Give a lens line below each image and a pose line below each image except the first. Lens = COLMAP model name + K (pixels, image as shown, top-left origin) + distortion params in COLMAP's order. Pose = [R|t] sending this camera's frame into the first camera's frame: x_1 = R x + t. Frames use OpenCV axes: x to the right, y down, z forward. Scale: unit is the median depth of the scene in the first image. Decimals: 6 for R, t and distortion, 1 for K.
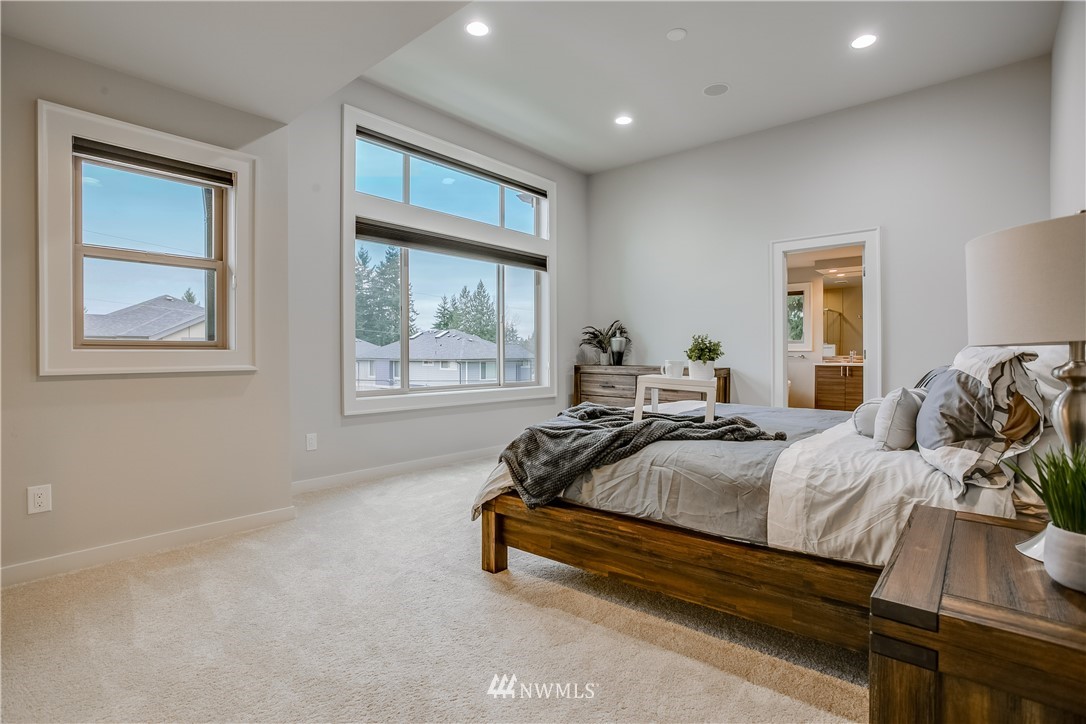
lens RADIAL K [[534.6, 0, 533.4], [0, 534.6, 360.4], [0, 0, 1]] dist [-0.075559, 0.038478]
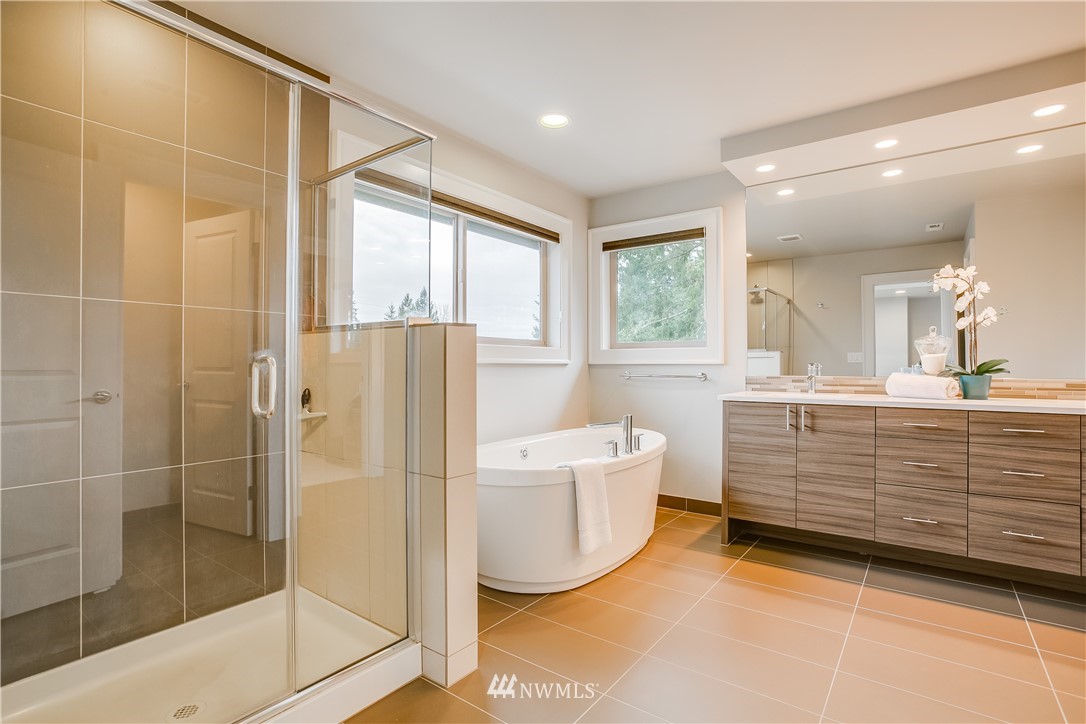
lens RADIAL K [[534.6, 0, 533.4], [0, 534.6, 360.4], [0, 0, 1]] dist [-0.075559, 0.038478]
pose [[0.997379, 0.011204, 0.071478, 0.351658], [-0.009497, 0.999663, -0.024169, -0.009490], [-0.071725, 0.023427, 0.997149, 0.588462]]
